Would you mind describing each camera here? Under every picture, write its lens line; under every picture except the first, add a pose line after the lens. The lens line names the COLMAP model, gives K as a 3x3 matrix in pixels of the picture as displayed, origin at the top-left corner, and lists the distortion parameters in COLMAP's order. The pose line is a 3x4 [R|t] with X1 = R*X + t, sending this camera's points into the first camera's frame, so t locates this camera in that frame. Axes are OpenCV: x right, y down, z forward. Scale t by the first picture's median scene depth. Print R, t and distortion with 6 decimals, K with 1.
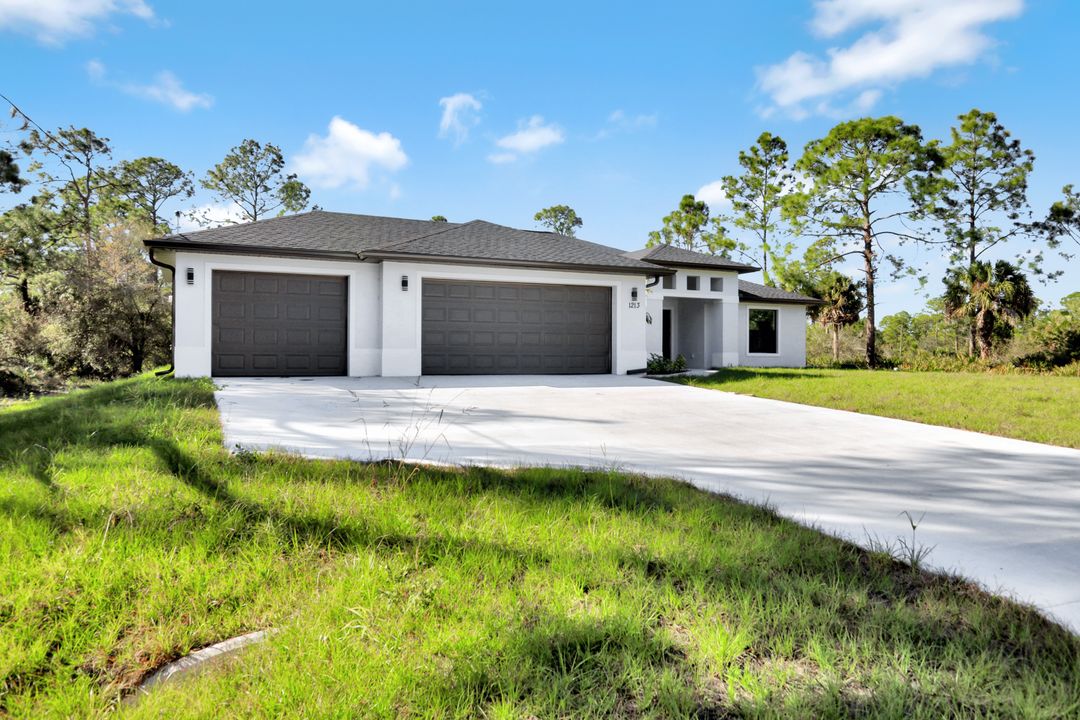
lens RADIAL K [[754.9, 0, 541.8], [0, 754.9, 363.6], [0, 0, 1]] dist [-0.007819, -0.005970]
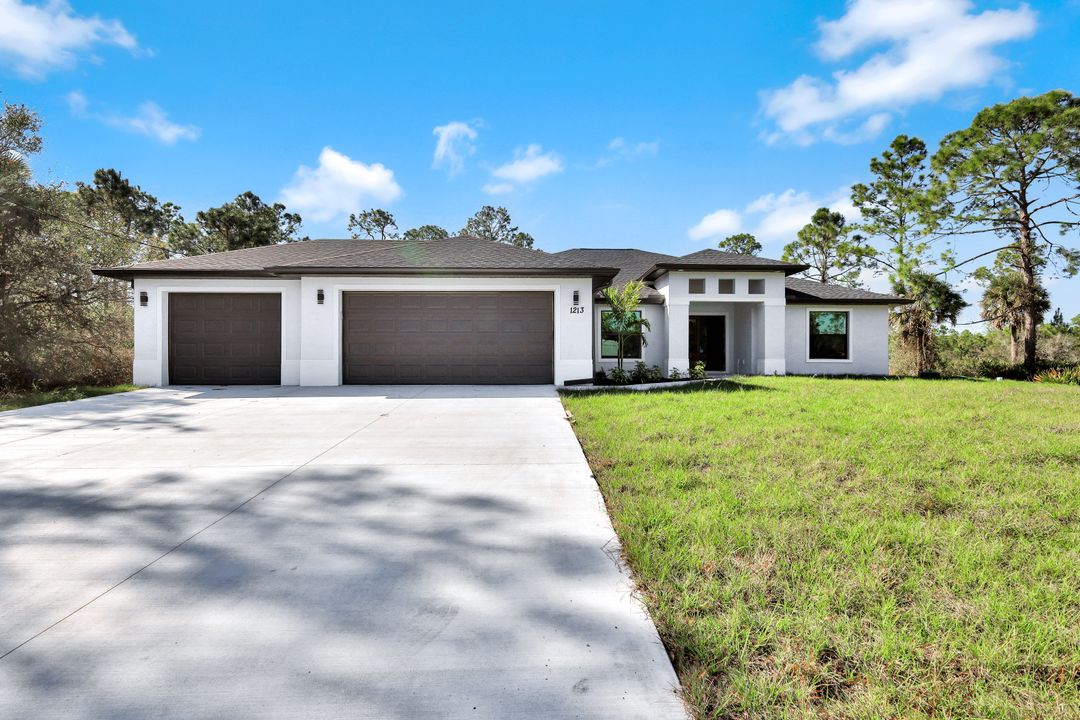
lens RADIAL K [[553.1, 0, 543.2], [0, 553.1, 358.4], [0, 0, 1]] dist [-0.000307, 0.002766]
pose [[0.922353, -0.006226, -0.386298, 0.158783], [0.001136, 0.999910, -0.013402, -0.004088], [0.386347, 0.011922, 0.922277, 0.164405]]
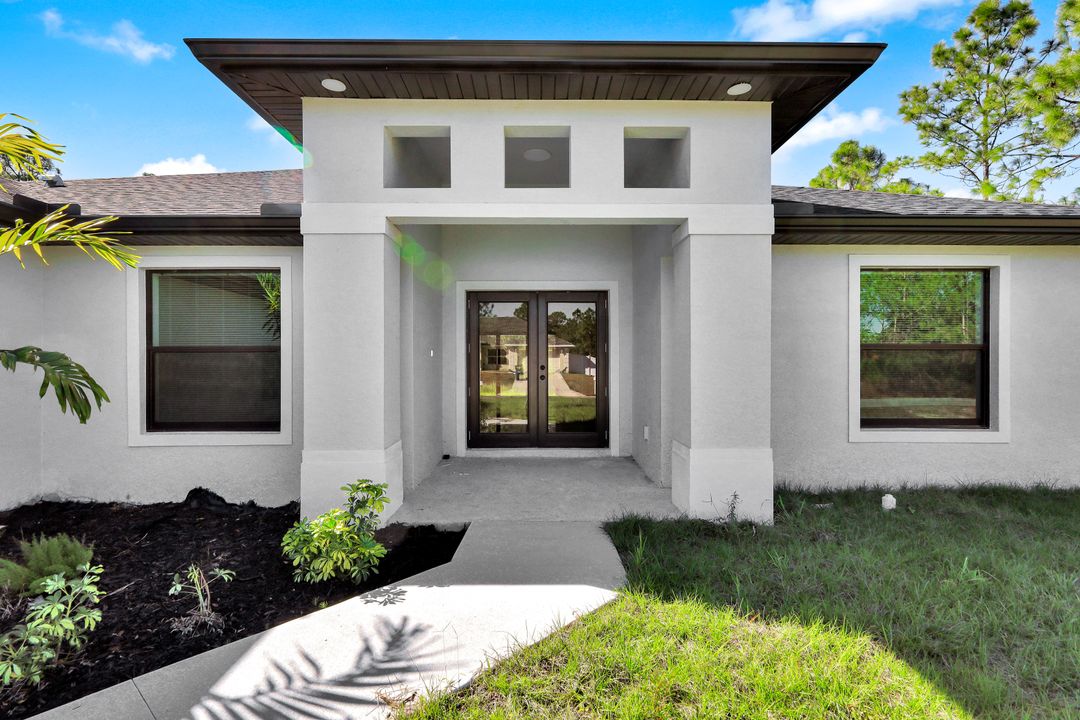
lens RADIAL K [[553.1, 0, 537.3], [0, 553.1, 357.7], [0, 0, 1]] dist [-0.000307, 0.002766]
pose [[0.913029, -0.006167, -0.407848, 0.169061], [0.000649, 0.999906, -0.013667, -0.025205], [0.407895, 0.012214, 0.912947, 0.518655]]
